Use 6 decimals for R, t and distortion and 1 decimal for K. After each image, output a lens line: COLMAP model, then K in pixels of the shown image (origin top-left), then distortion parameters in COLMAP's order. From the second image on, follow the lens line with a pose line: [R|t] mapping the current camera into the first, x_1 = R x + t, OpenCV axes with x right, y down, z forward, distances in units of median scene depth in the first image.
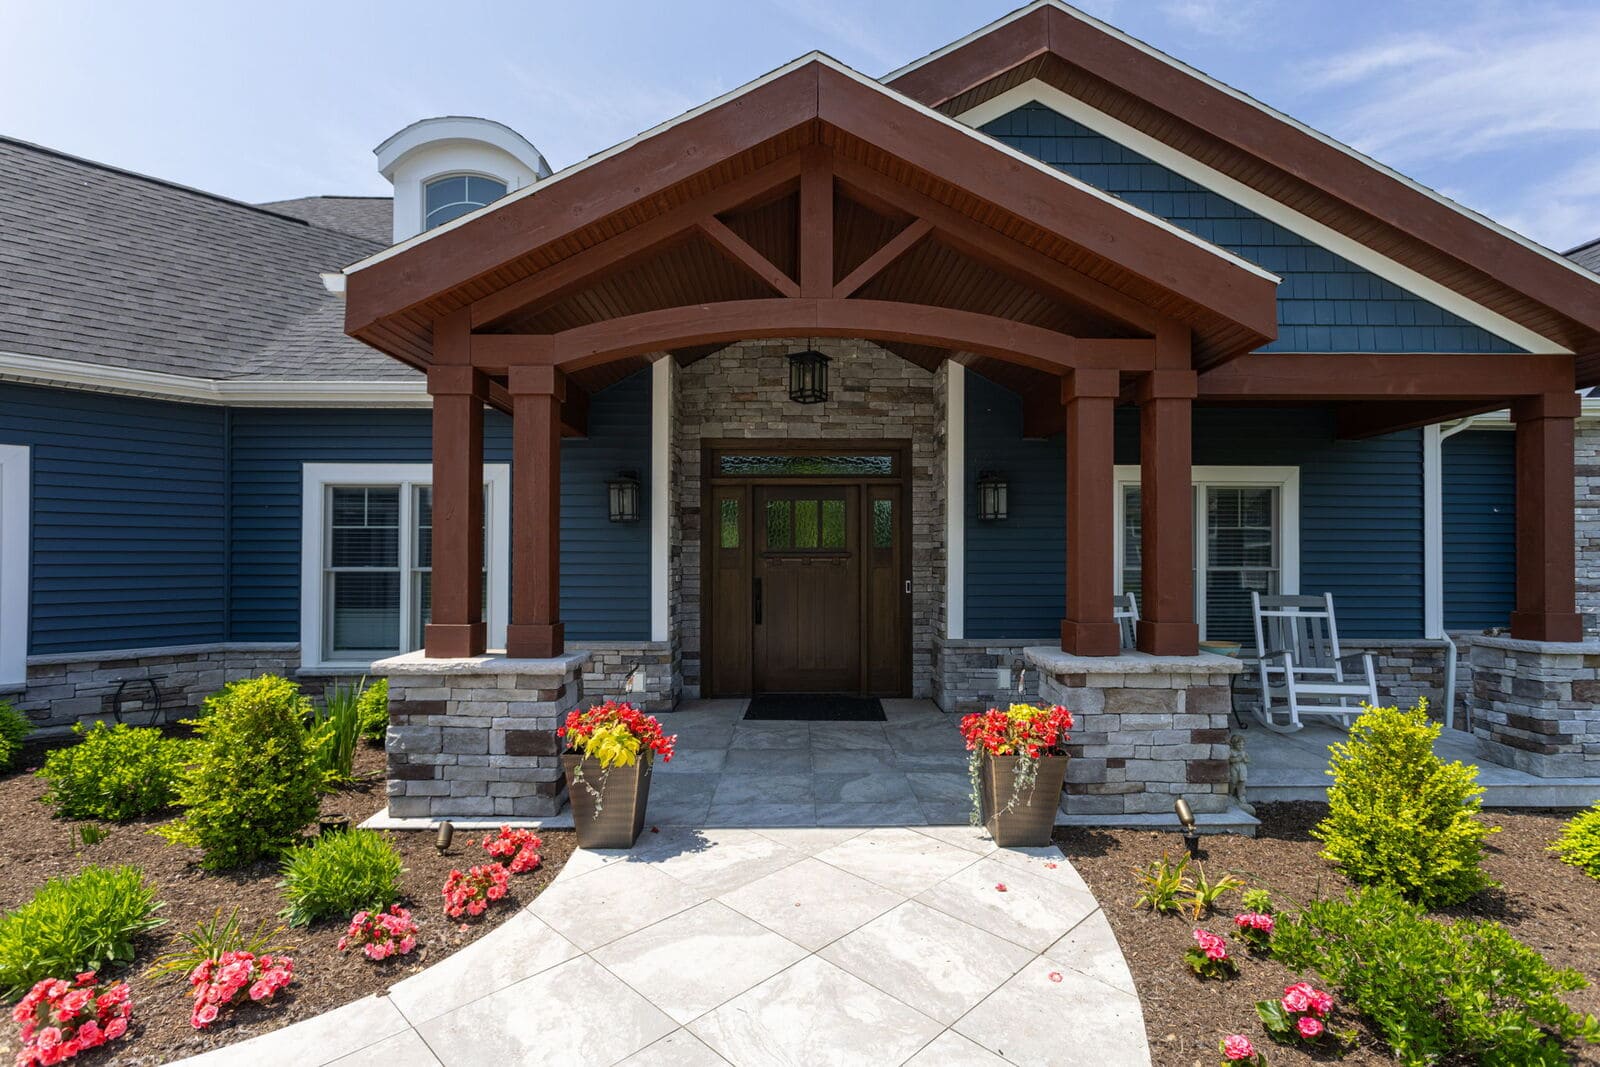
lens RADIAL K [[763.6, 0, 806.0], [0, 763.6, 550.0], [0, 0, 1]] dist [-0.000577, -0.000235]
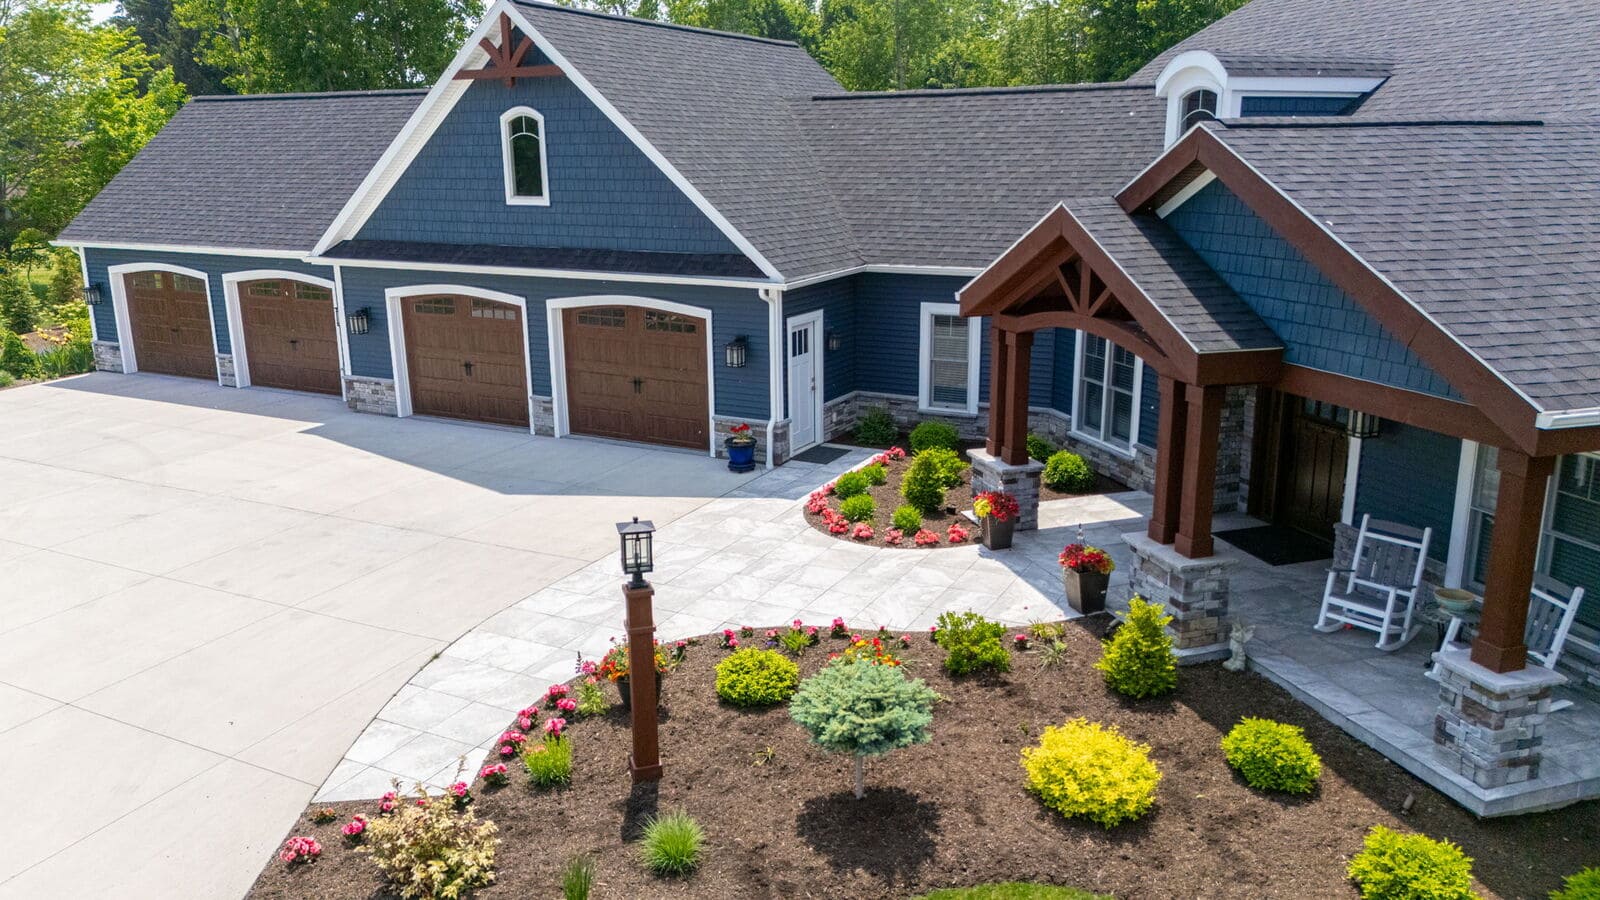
lens RADIAL K [[1178.1, 0, 811.9], [0, 1178.1, 447.8], [0, 0, 1]] dist [0.043686, -0.011930]
pose [[0.288177, 0.228366, -0.929948, 1.818005], [0.013987, 0.970039, 0.242545, -0.508401], [0.957475, -0.082903, 0.276349, -0.332434]]
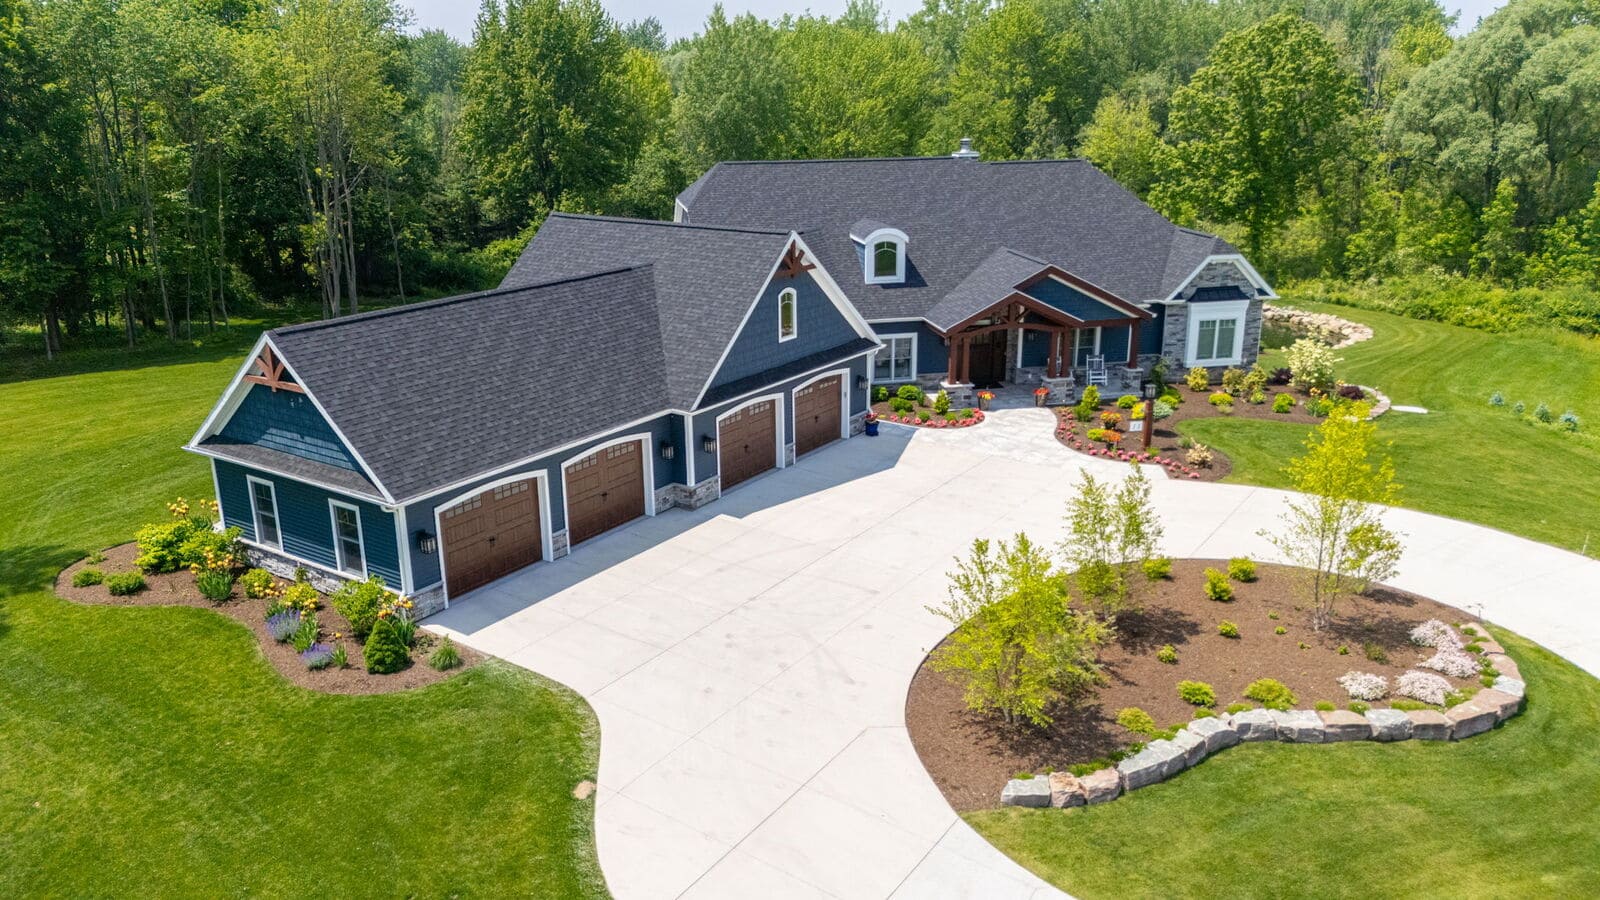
lens RADIAL K [[1178.1, 0, 811.9], [0, 1178.1, 447.8], [0, 0, 1]] dist [0.043686, -0.011930]
pose [[0.982859, -0.060358, 0.174199, -2.289373], [0.004830, 0.952995, 0.302948, -1.576672], [-0.184296, -0.296914, 0.936951, -5.480633]]
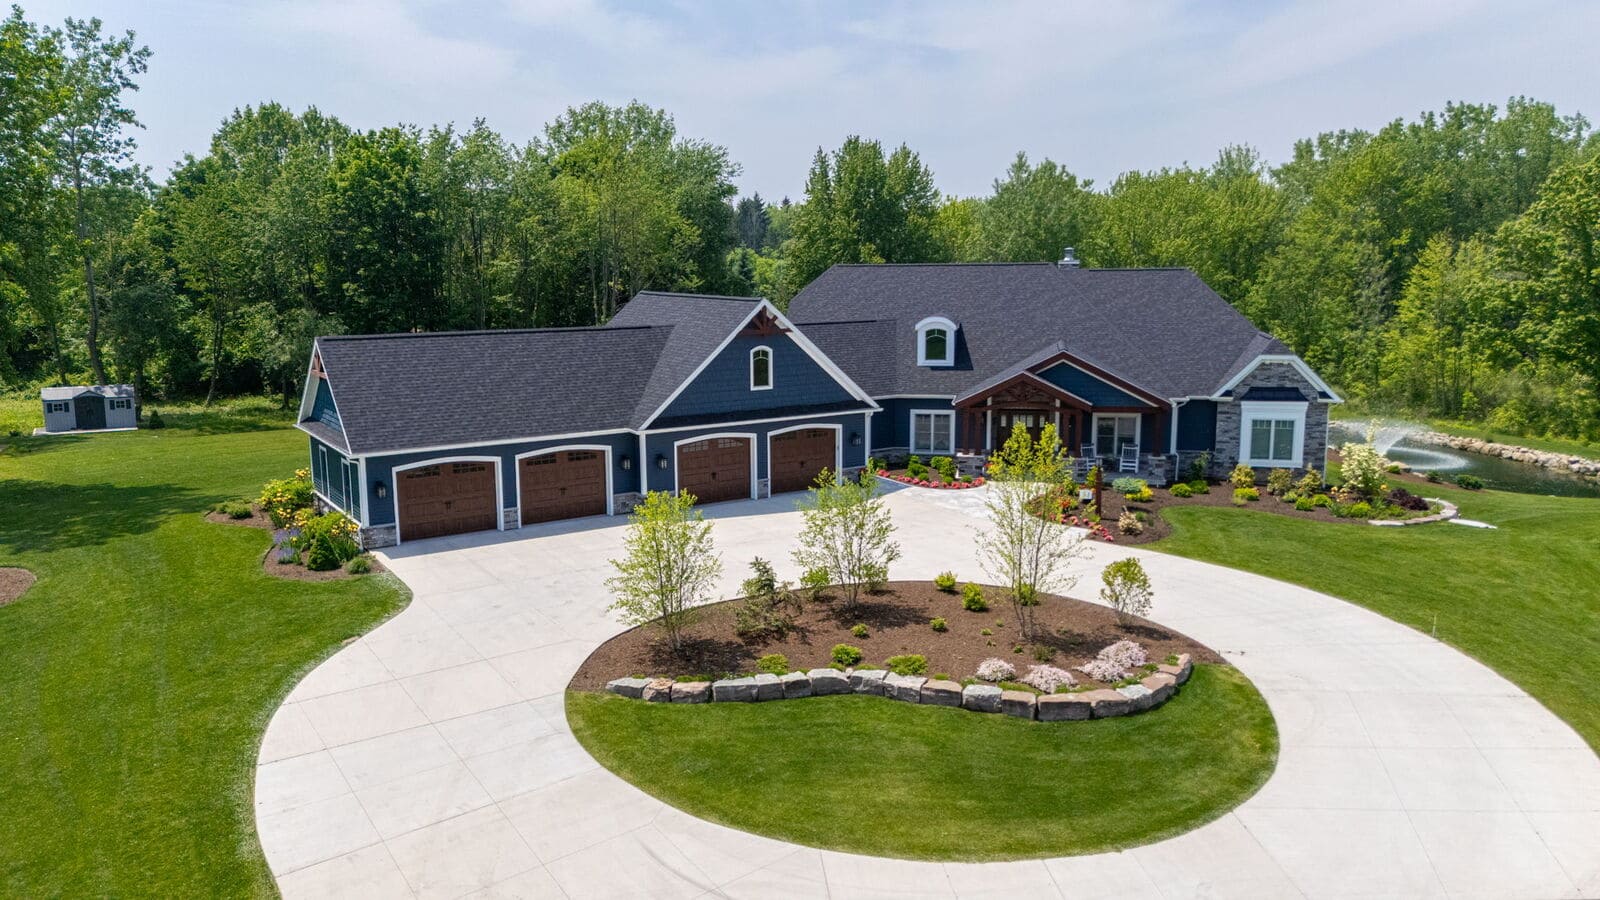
lens RADIAL K [[1178.1, 0, 811.9], [0, 1178.1, 447.8], [0, 0, 1]] dist [0.043686, -0.011930]
pose [[0.980760, 0.031058, -0.192729, 0.141227], [0.003141, 0.984625, 0.174655, -1.213481], [0.195190, -0.171900, 0.965584, -6.483940]]
